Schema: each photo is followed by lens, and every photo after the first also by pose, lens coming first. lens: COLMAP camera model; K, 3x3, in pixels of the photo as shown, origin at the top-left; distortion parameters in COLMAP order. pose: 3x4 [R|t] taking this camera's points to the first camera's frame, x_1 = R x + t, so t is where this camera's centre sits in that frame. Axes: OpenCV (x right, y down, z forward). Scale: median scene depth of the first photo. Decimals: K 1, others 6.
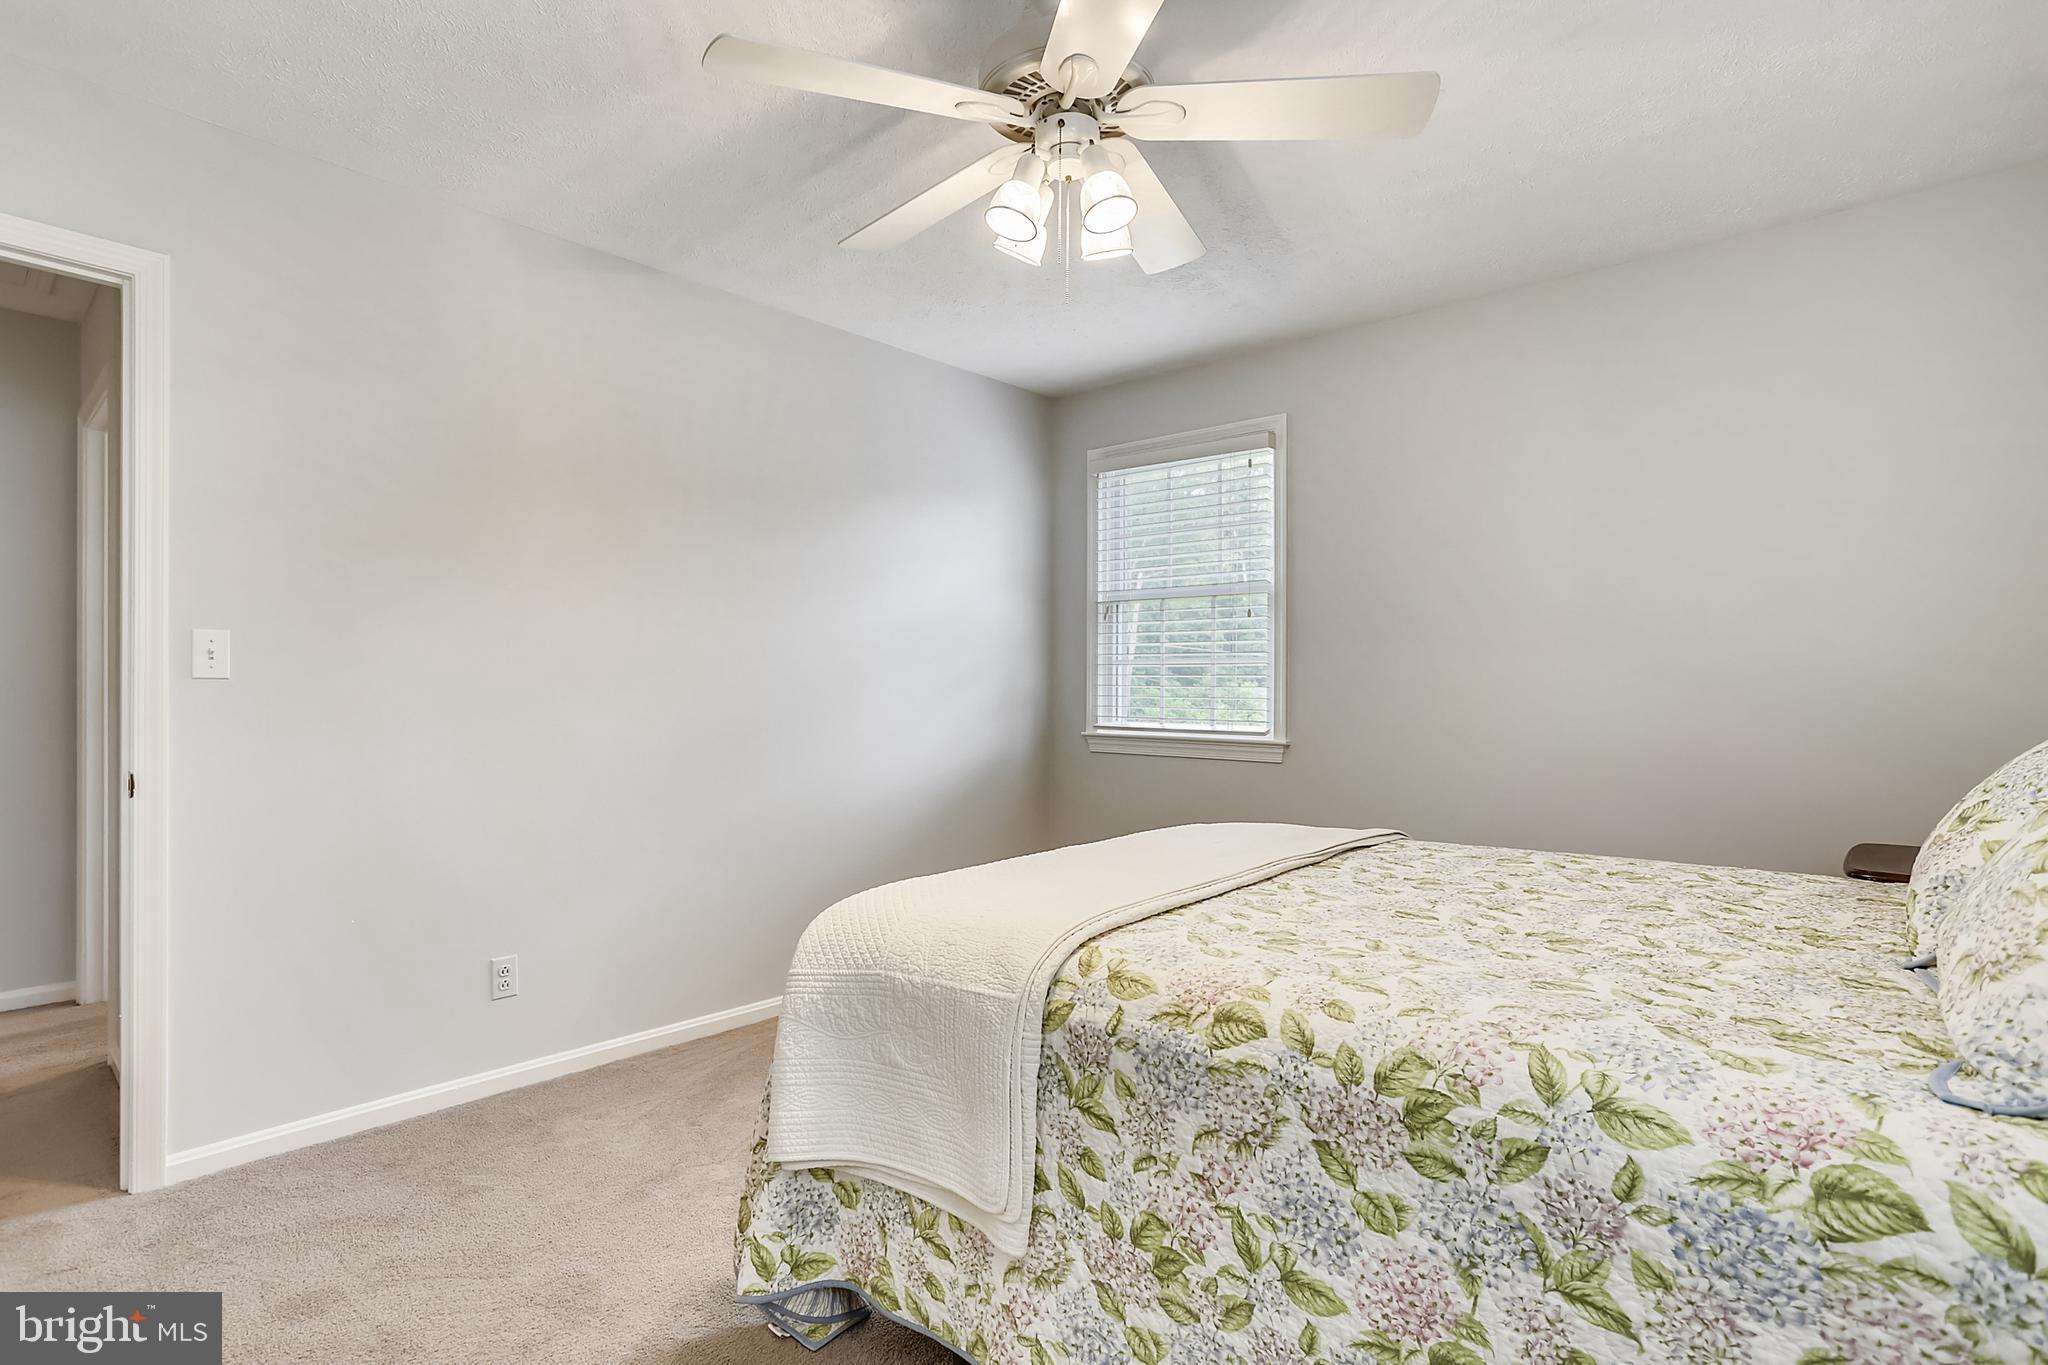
lens RADIAL K [[991.8, 0, 1024.0], [0, 991.8, 682.5], [0, 0, 1]] dist [-0.002686, -0.000410]
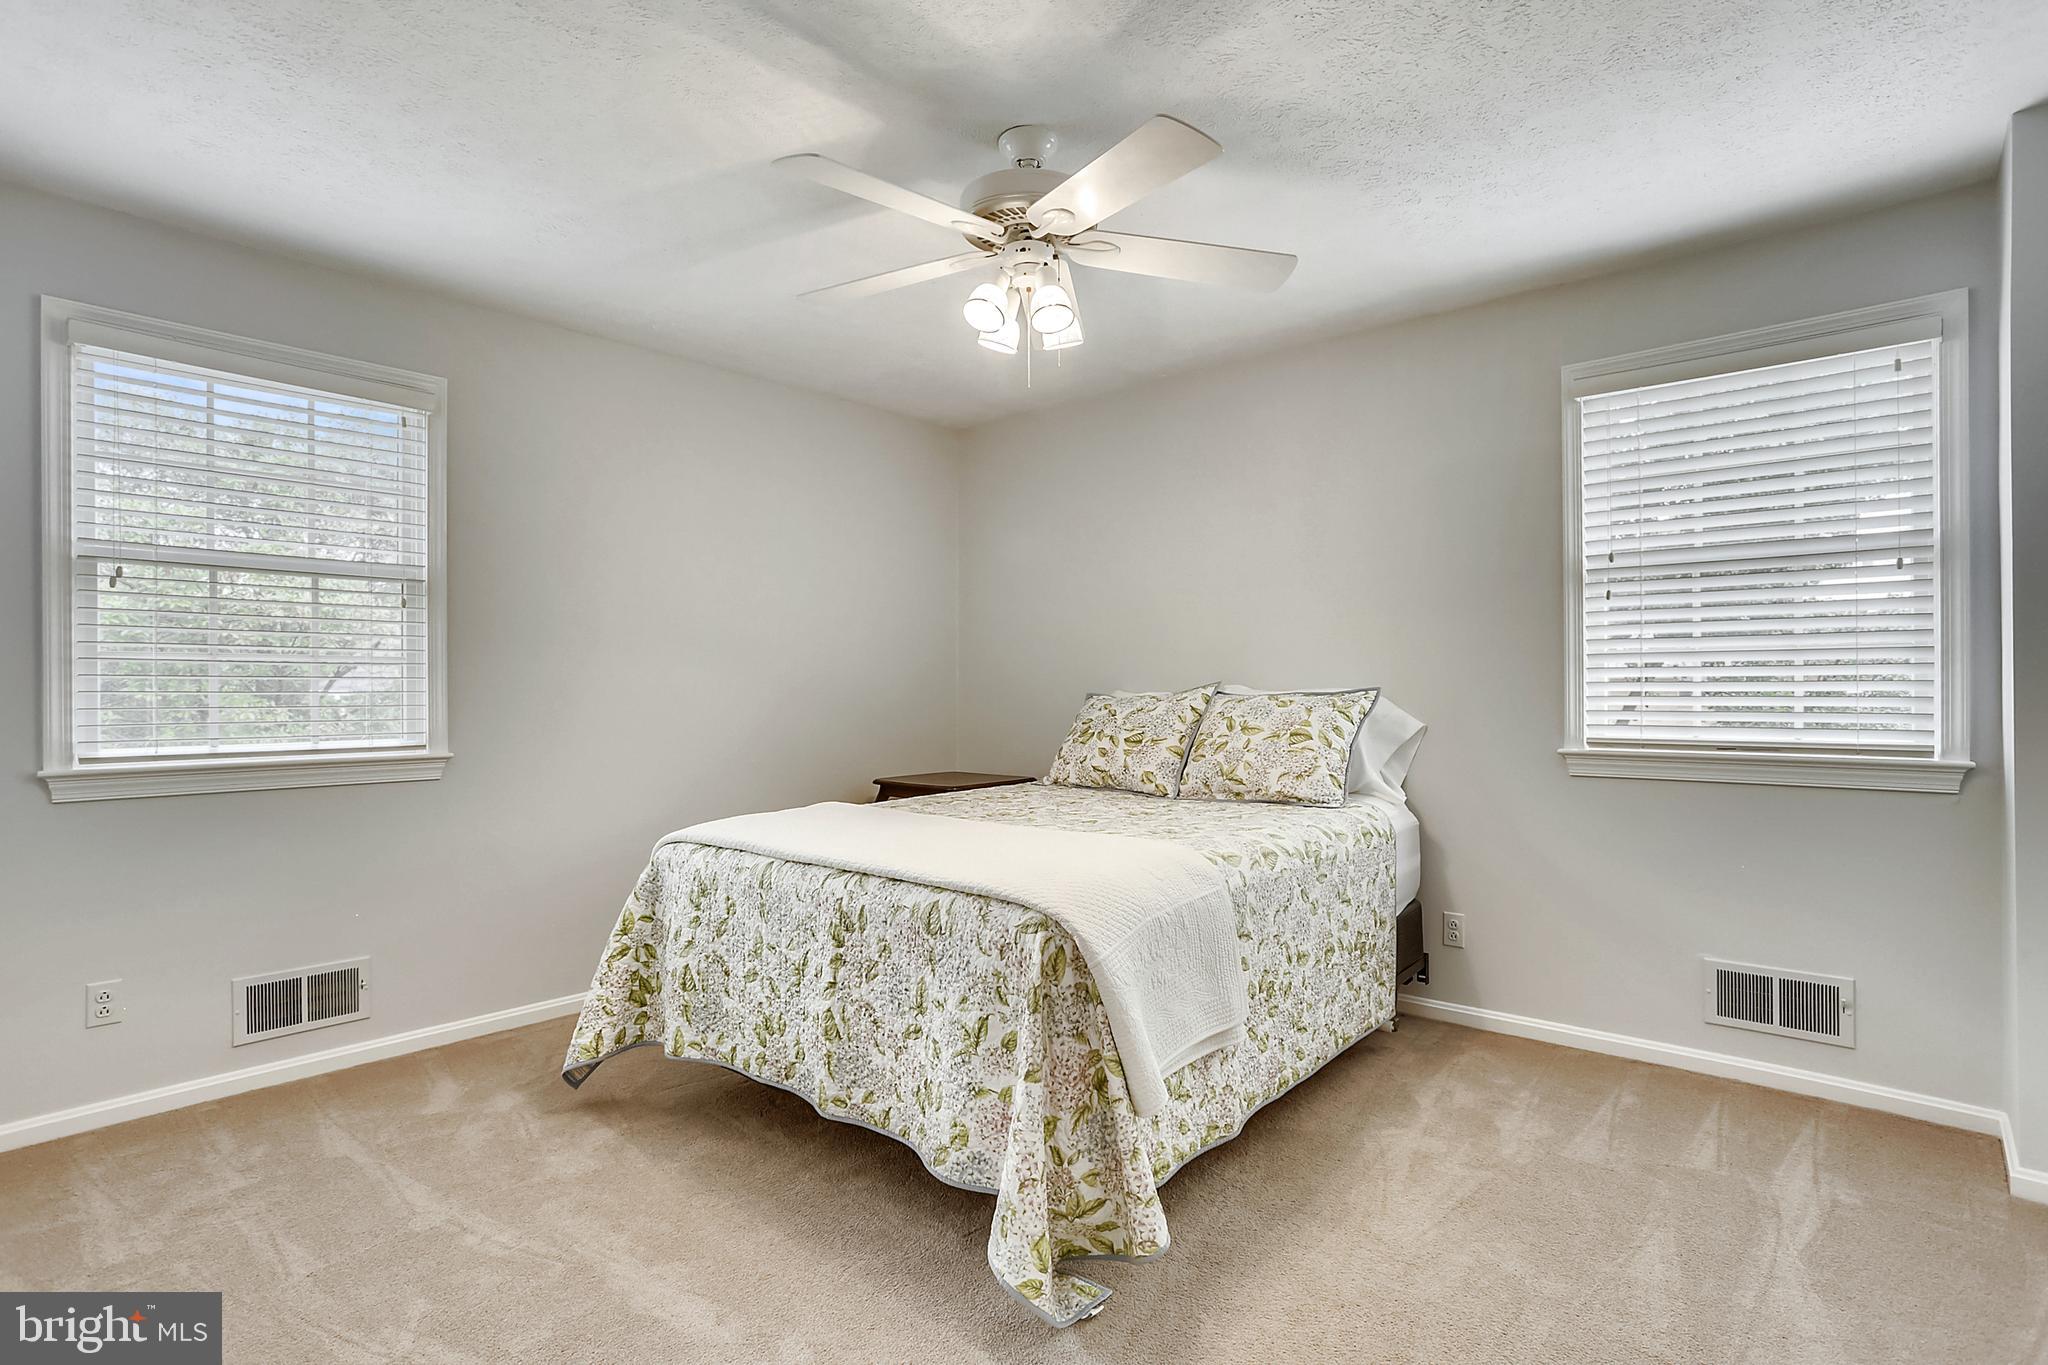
lens RADIAL K [[991.8, 0, 1024.0], [0, 991.8, 682.5], [0, 0, 1]] dist [-0.002686, -0.000410]
pose [[0.001178, 0.007501, 0.999971, -1.475065], [-0.000496, 0.999972, -0.007501, 0.007603], [-0.999999, -0.000487, 0.001182, 1.228014]]
